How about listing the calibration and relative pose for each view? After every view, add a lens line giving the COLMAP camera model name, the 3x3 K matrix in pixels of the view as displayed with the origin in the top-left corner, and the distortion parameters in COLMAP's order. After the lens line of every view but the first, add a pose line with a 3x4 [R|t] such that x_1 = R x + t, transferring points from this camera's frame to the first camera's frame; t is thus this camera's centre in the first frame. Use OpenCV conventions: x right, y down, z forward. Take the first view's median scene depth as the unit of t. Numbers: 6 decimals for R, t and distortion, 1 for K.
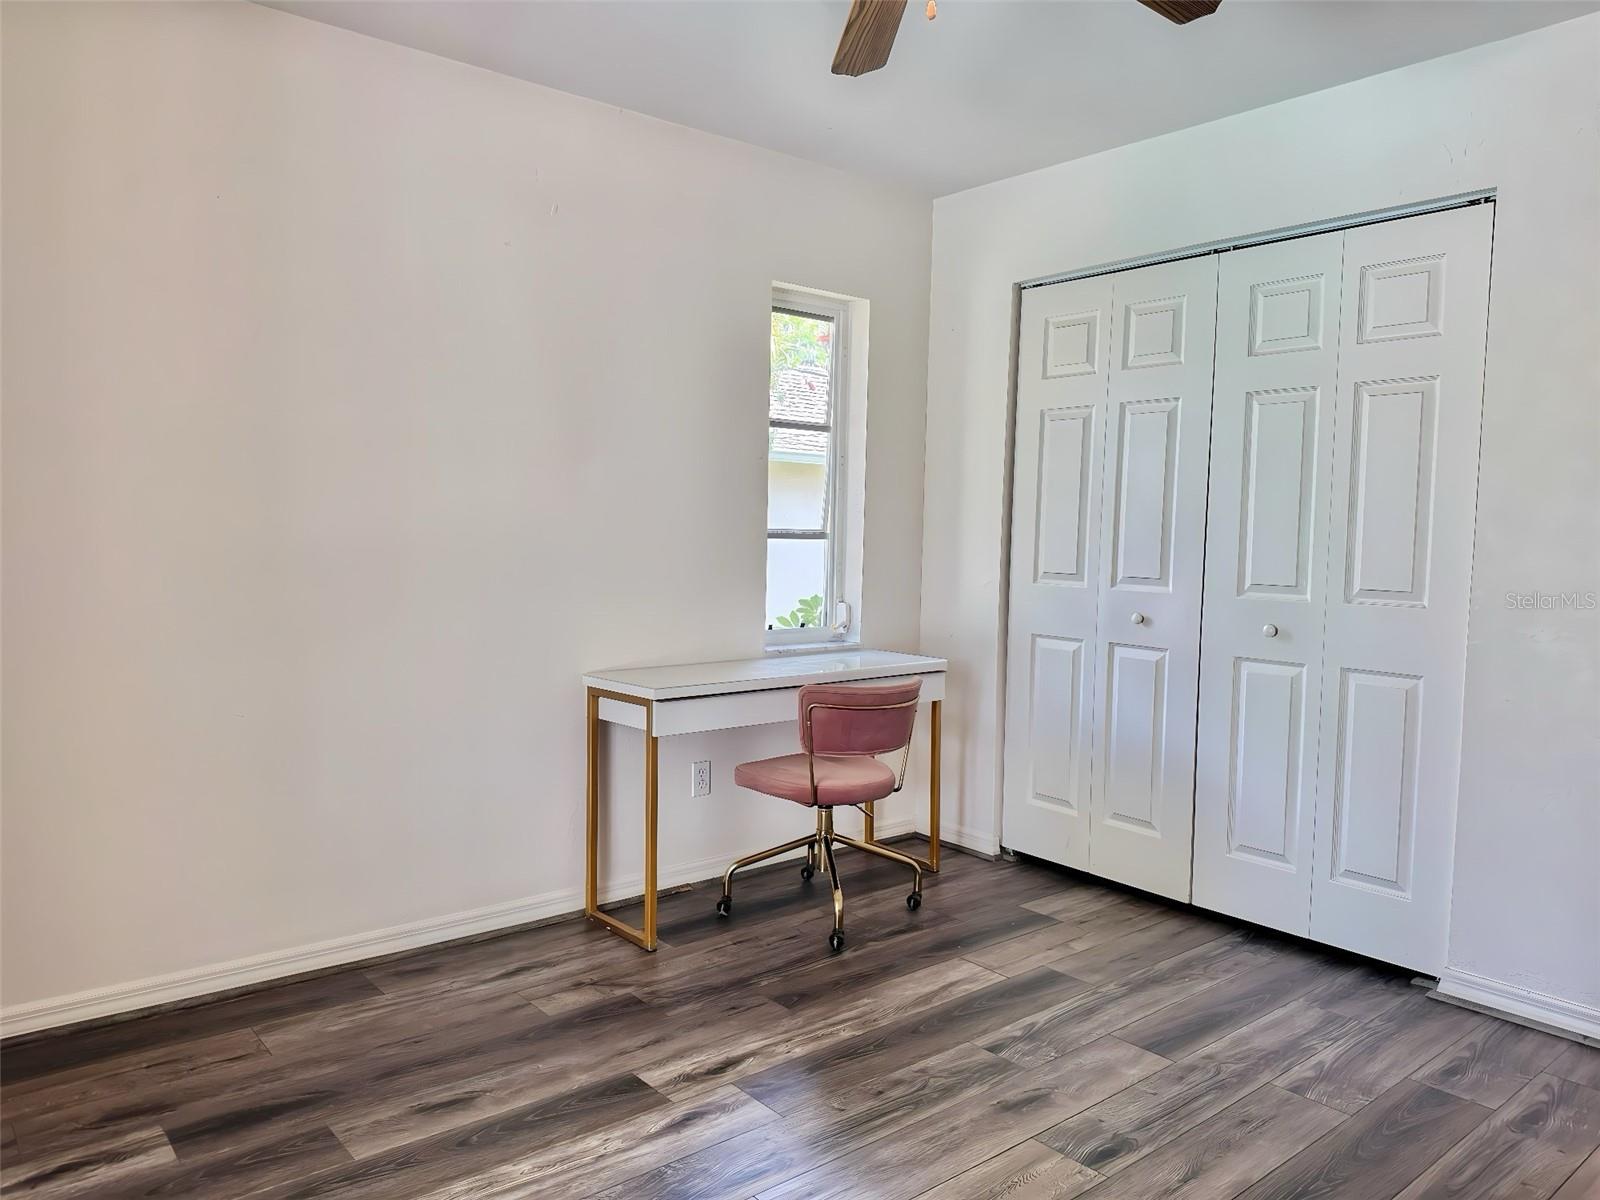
lens RADIAL K [[1133.9, 0, 823.9], [0, 1133.9, 618.2], [0, 0, 1]] dist [0.056332, -0.073365]
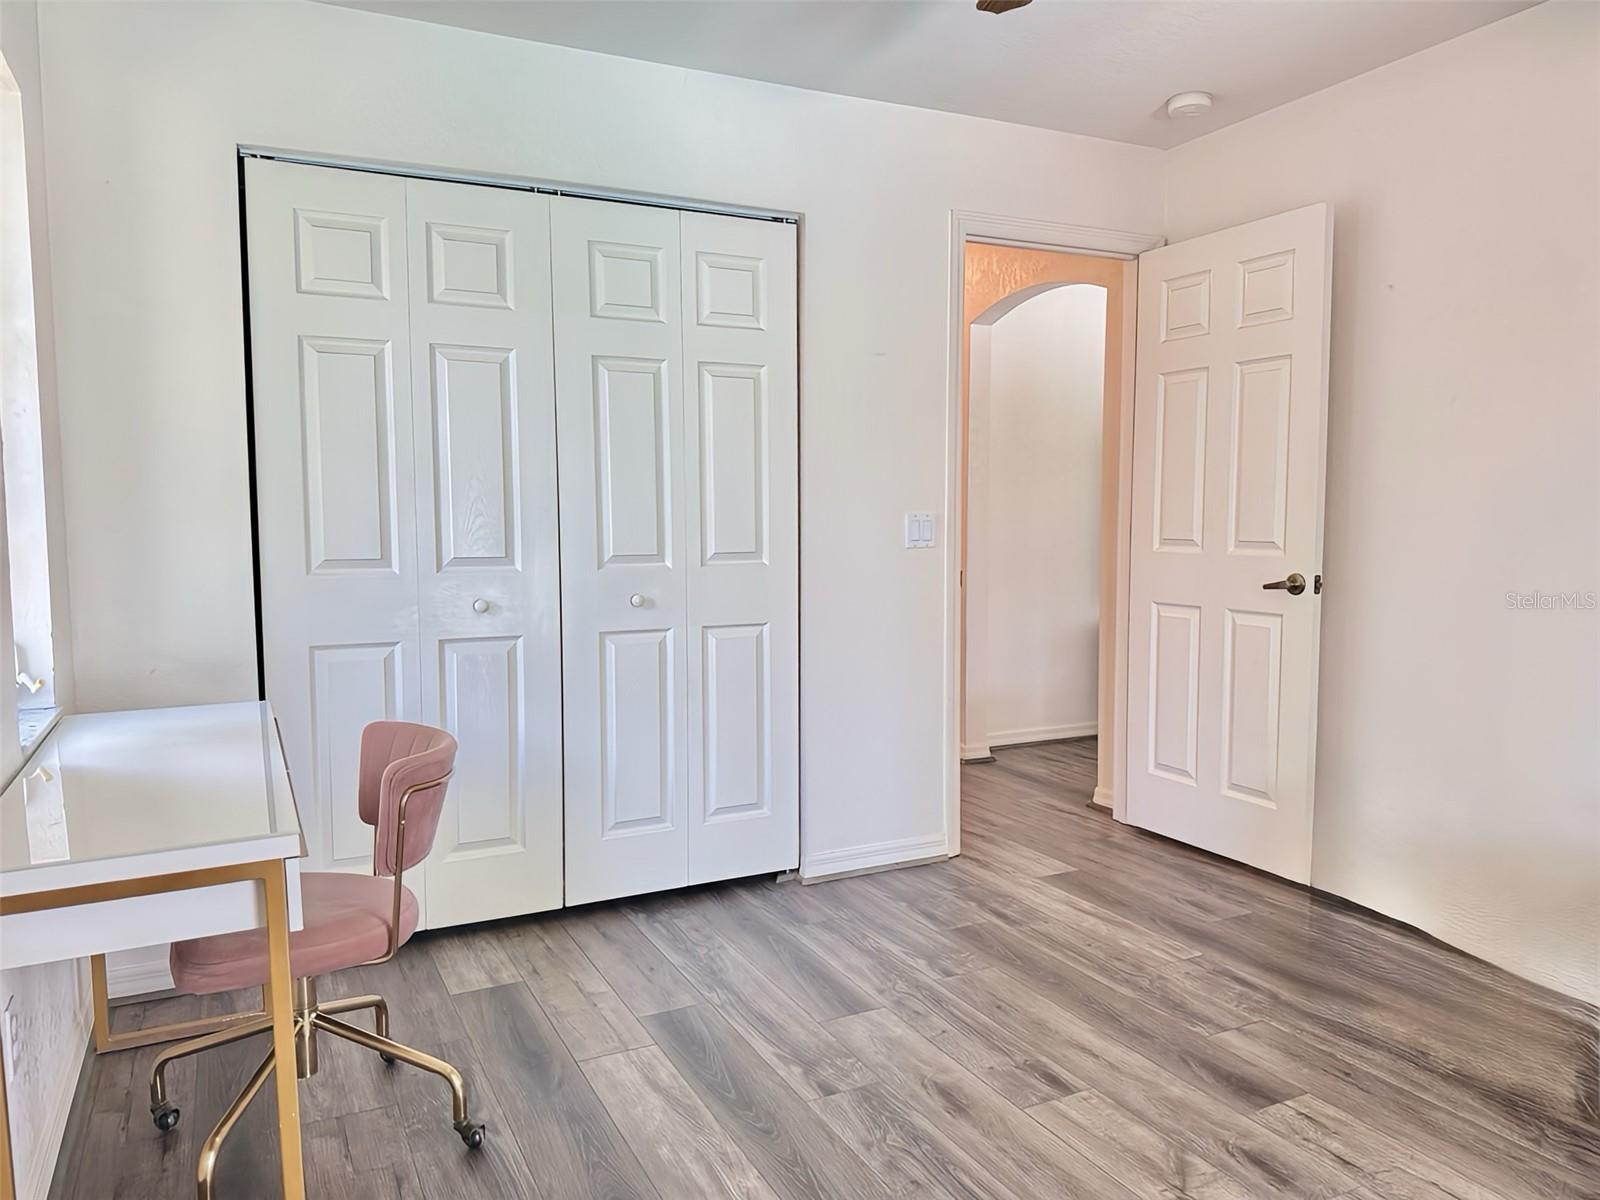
lens RADIAL K [[1133.9, 0, 796.1], [0, 1133.9, 614.0], [0, 0, 1]] dist [0.056332, -0.073365]
pose [[0.241373, -0.114455, 0.963659, -0.626931], [0.084640, 0.991719, 0.096587, -0.072939], [-0.966734, 0.058251, 0.249061, 0.731140]]
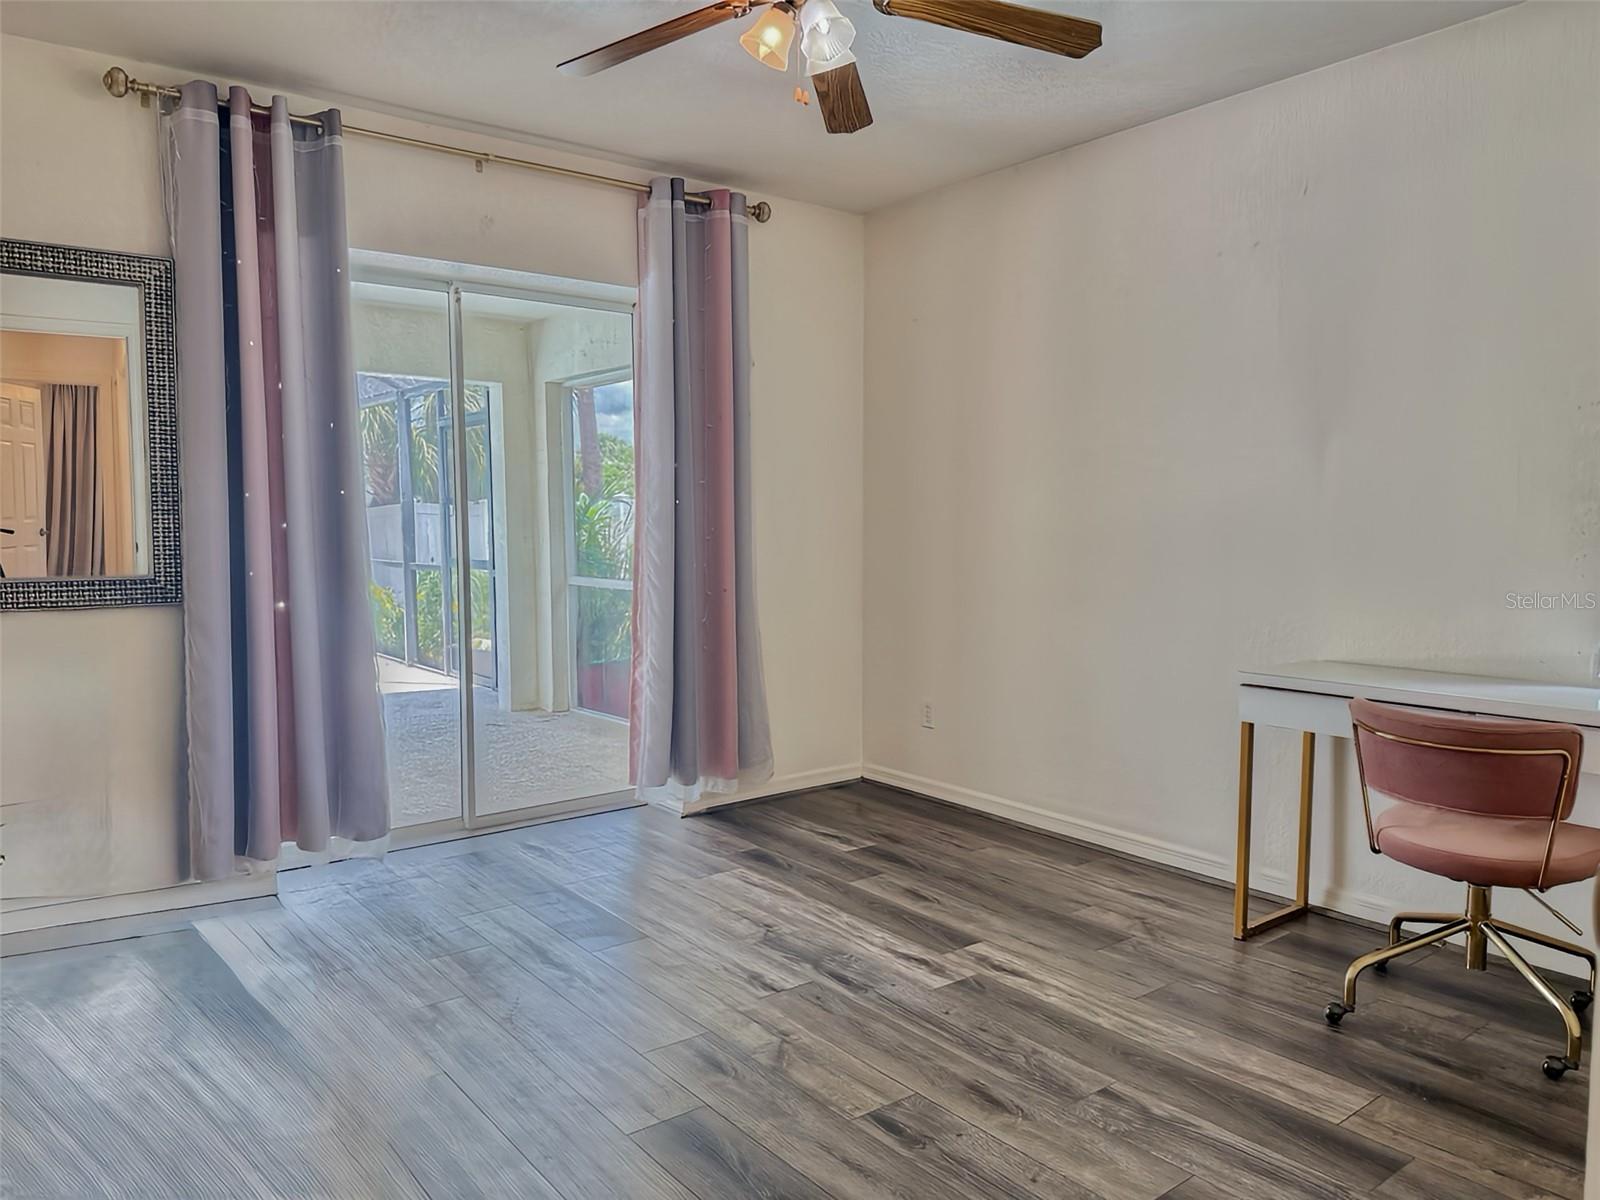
lens RADIAL K [[1133.9, 0, 799.4], [0, 1133.9, 591.6], [0, 0, 1]] dist [0.056332, -0.073365]
pose [[-0.041479, 0.049003, -0.997937, 0.955626], [-0.081812, 0.995276, 0.052272, -0.033449], [0.995784, 0.083812, -0.037274, 0.714438]]
